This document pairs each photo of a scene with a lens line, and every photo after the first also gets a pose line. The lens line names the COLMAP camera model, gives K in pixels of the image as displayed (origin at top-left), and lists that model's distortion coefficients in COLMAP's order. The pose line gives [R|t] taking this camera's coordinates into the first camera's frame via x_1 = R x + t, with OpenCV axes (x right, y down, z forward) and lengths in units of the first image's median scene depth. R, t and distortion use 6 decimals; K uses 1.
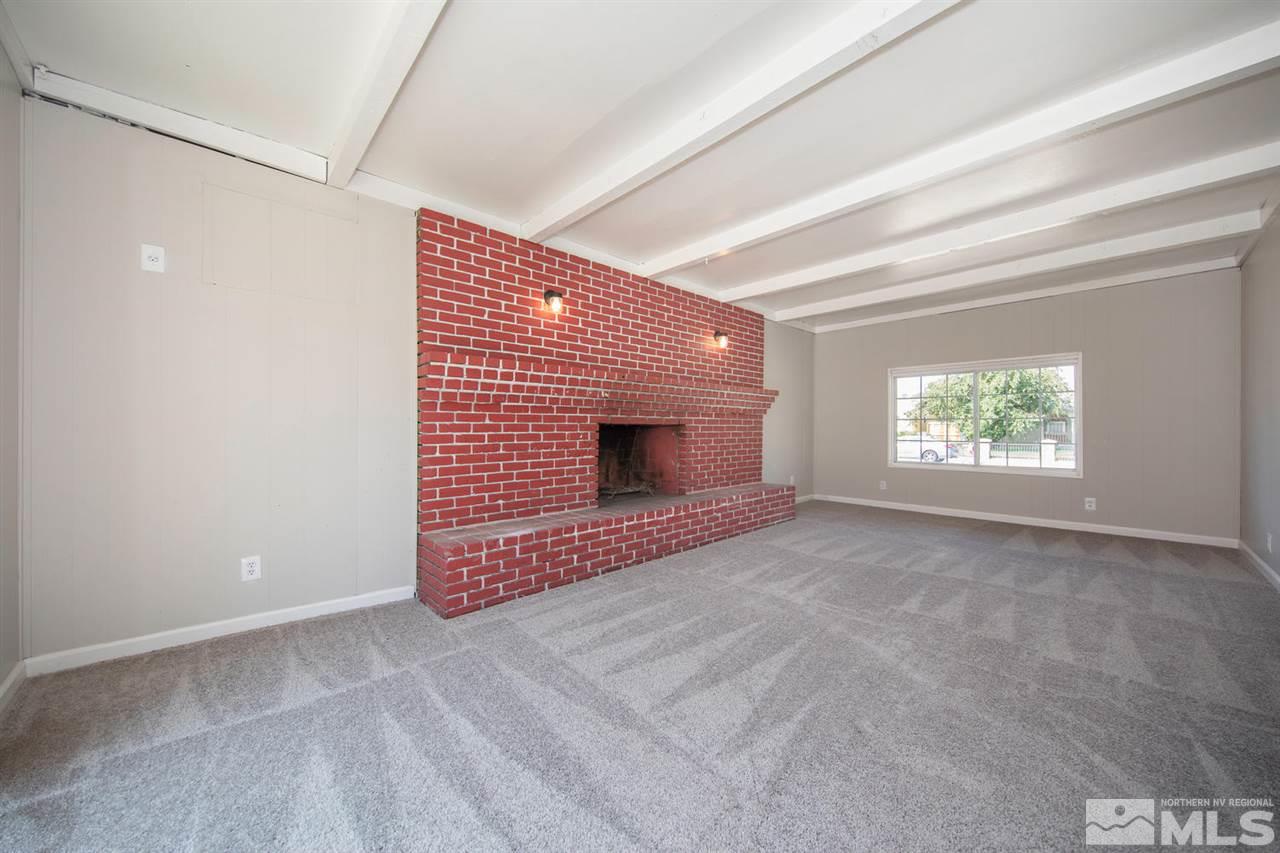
lens RADIAL K [[449.6, 0, 647.6], [0, 449.6, 429.3], [0, 0, 1]] dist [0.000808, 0.000034]
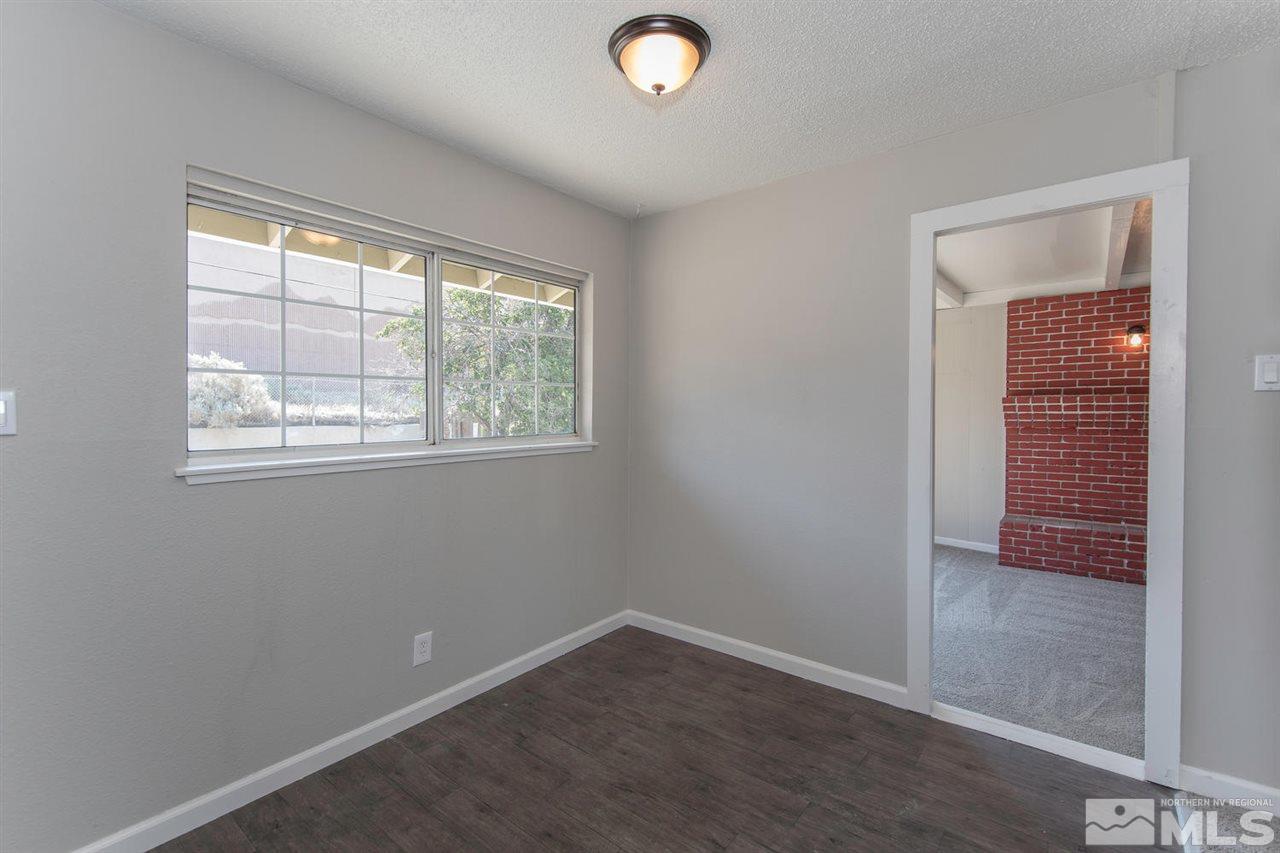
lens RADIAL K [[566.4, 0, 640.0], [0, 566.4, 426.5], [0, 0, 1]] dist [-0.000507, -0.000018]
pose [[0.130335, 0.023832, -0.991184, 1.193157], [-0.000756, 0.999713, 0.023938, -0.106948], [0.991470, -0.002371, 0.130315, -0.469925]]
